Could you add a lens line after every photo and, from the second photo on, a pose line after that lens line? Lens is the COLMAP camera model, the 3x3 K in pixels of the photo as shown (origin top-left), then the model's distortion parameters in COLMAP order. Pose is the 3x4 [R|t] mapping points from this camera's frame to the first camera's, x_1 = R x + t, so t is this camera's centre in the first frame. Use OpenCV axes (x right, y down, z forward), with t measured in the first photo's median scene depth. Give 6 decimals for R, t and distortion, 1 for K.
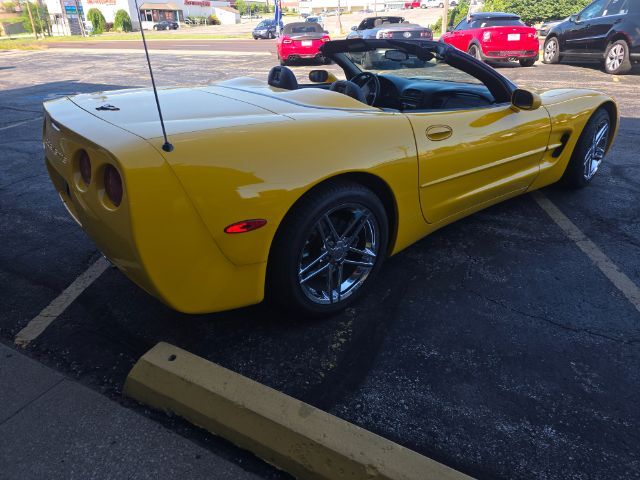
lens RADIAL K [[433.0, 0, 321.1], [0, 433.0, 223.7], [0, 0, 1]] dist [0.046669, -0.037480]
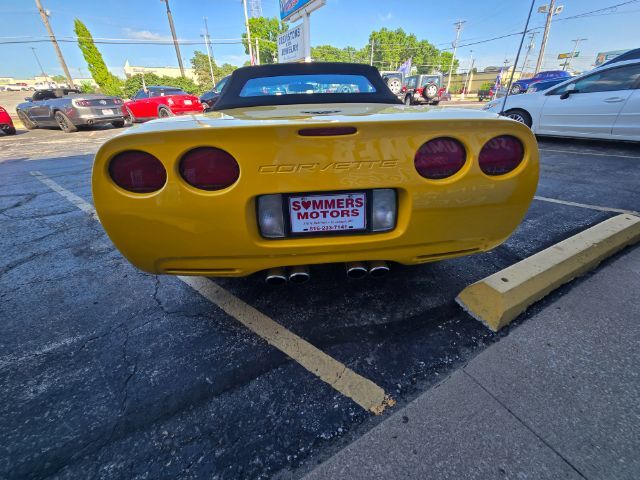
lens RADIAL K [[263.4, 0, 317.5], [0, 263.4, 237.6], [0, 0, 1]] dist [-0.006612, 0.002859]
pose [[0.550731, -0.397240, 0.734095, -0.983681], [0.362866, 0.905977, 0.218022, -0.161026], [-0.751680, 0.146307, 0.643095, 0.732406]]
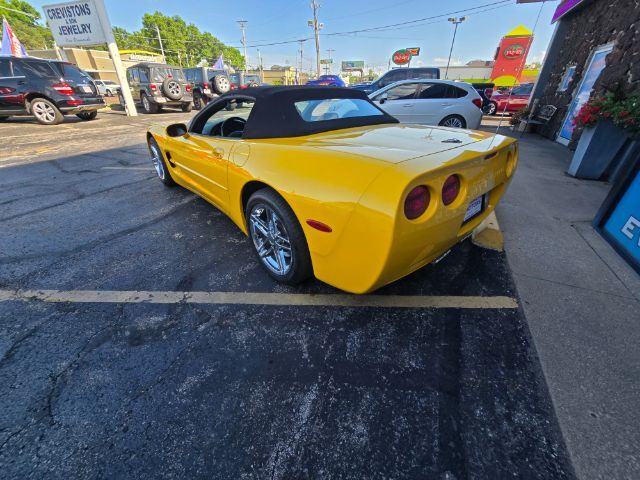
lens RADIAL K [[263.4, 0, 314.2], [0, 263.4, 239.9], [0, 0, 1]] dist [-0.006612, 0.002859]
pose [[-0.062711, -0.490467, 0.869200, -1.296390], [0.408033, 0.782203, 0.470816, -0.575130], [-0.910811, 0.384188, 0.151074, 1.395762]]
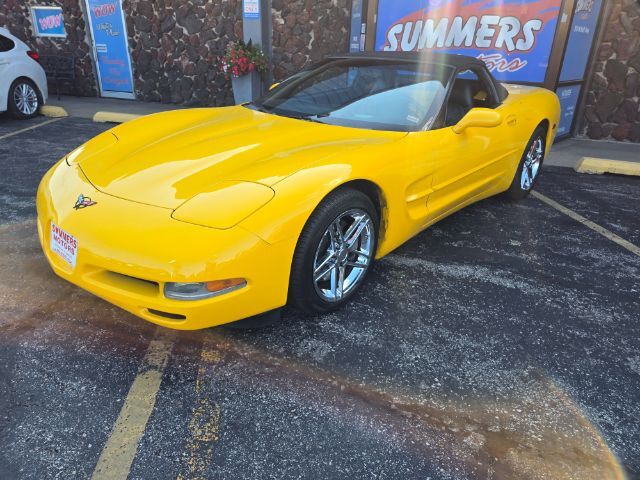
lens RADIAL K [[433.0, 0, 311.4], [0, 433.0, 237.1], [0, 0, 1]] dist [0.046669, -0.037480]
pose [[-0.986376, 0.051188, -0.156339, 0.776782], [-0.083958, 0.660627, 0.746005, -1.388692], [0.141468, 0.748967, -0.647329, 3.039672]]
